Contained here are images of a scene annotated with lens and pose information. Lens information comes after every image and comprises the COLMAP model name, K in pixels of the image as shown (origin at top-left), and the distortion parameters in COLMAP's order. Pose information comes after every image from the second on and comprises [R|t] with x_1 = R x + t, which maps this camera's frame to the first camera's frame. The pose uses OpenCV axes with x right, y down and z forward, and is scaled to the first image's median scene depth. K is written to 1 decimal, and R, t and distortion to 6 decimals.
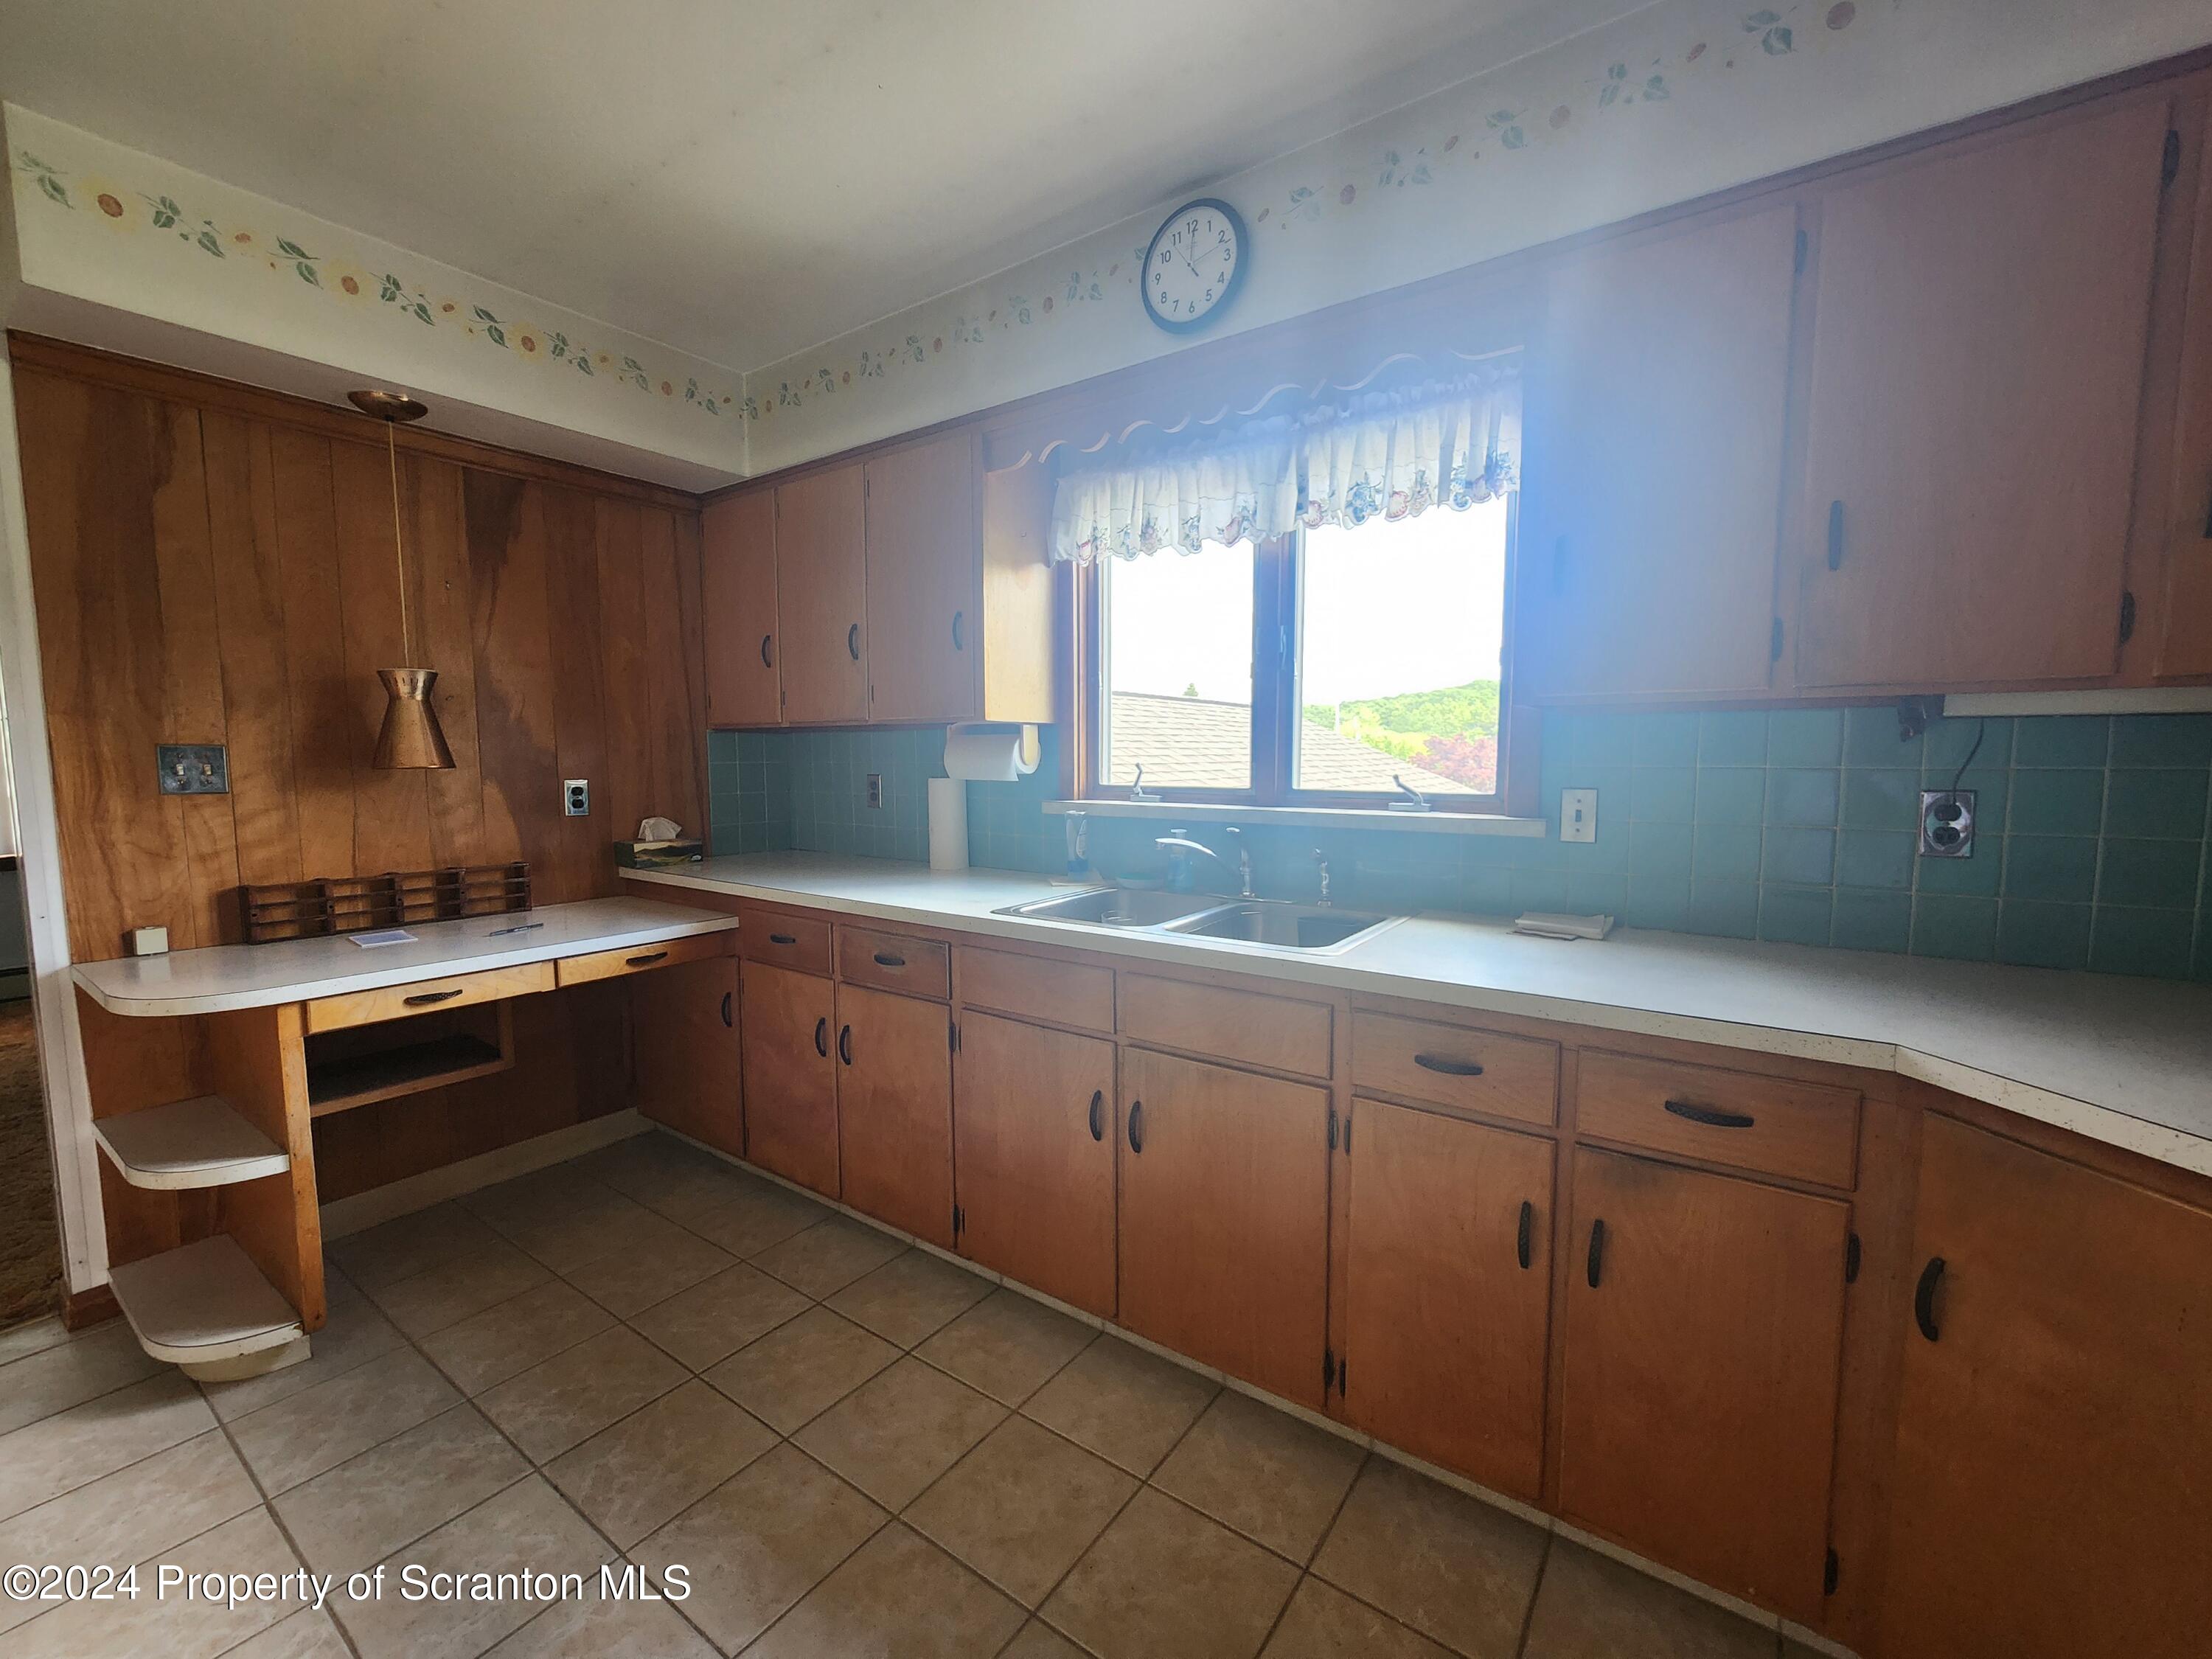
lens RADIAL K [[907.7, 0, 1113.4], [0, 907.7, 835.2], [0, 0, 1]] dist [0.000506, -0.000023]
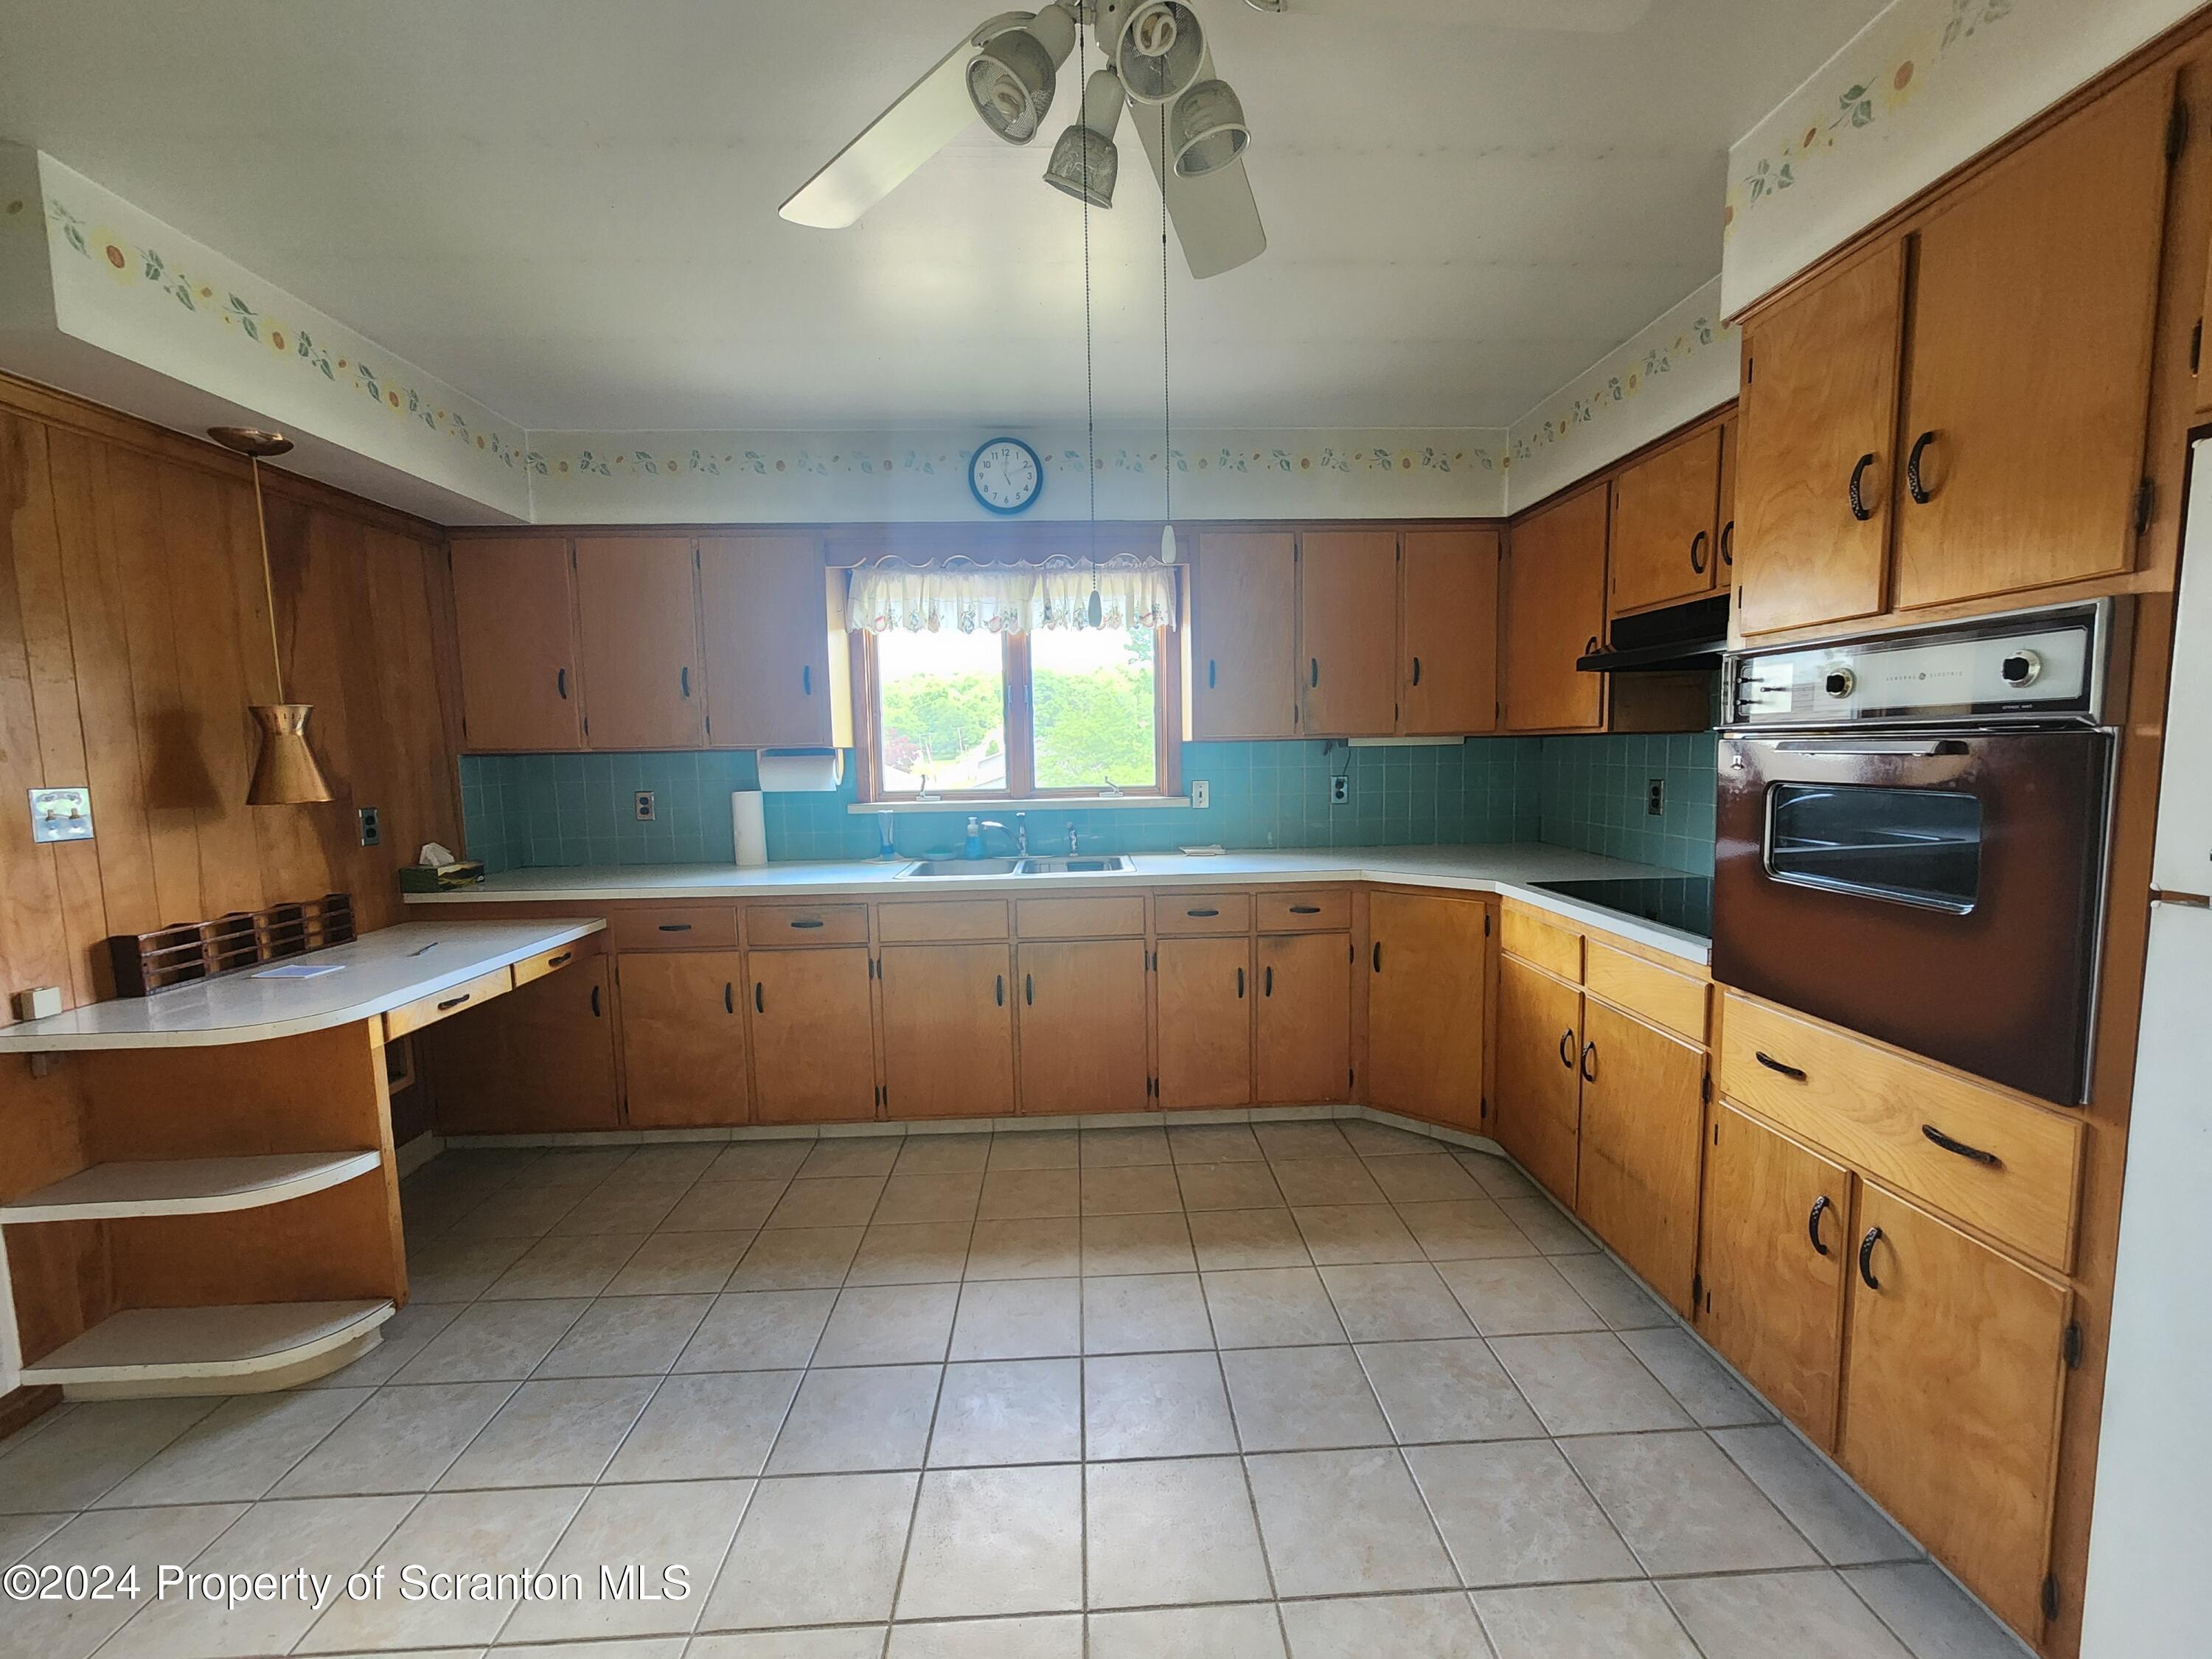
lens RADIAL K [[907.7, 0, 1113.4], [0, 907.7, 835.2], [0, 0, 1]] dist [0.000506, -0.000023]
pose [[0.790573, -0.072688, 0.608039, -0.699976], [0.072801, 0.997045, 0.024536, 0.003631], [-0.608025, 0.024868, 0.793528, -0.363655]]
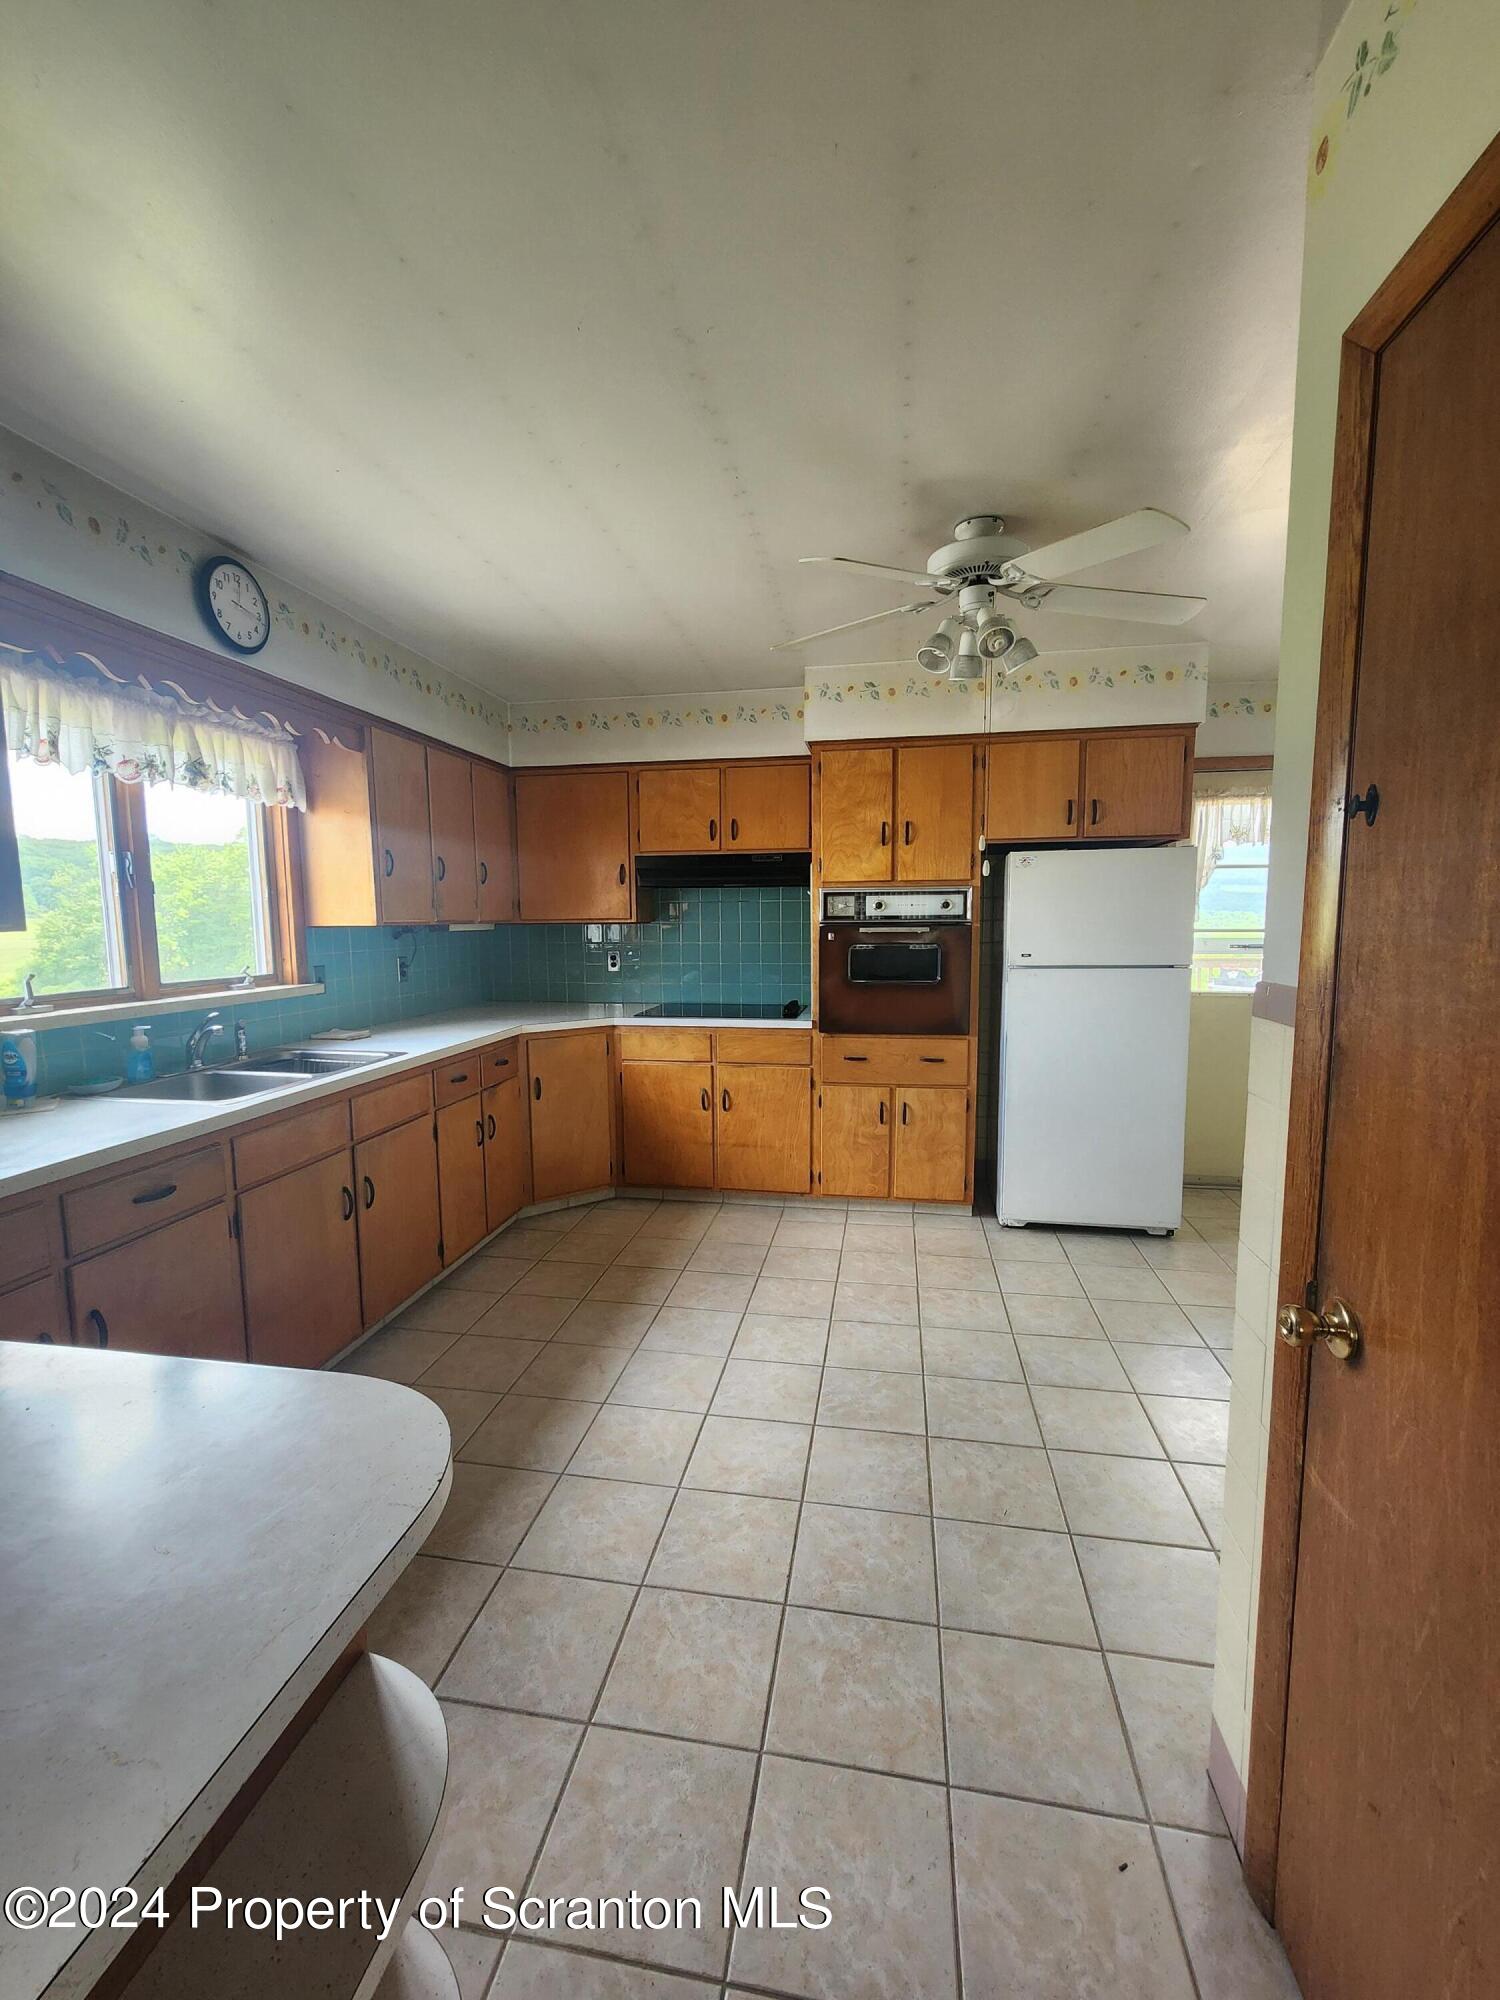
lens RADIAL K [[827.0, 0, 745.2], [0, 827.0, 1007.7], [0, 0, 1]] dist [0.002207, 0.000503]
pose [[-0.421195, -0.094393, 0.902045, -1.234581], [0.090885, 0.985171, 0.145529, -0.116093], [-0.902405, 0.143278, -0.406370, 0.772862]]
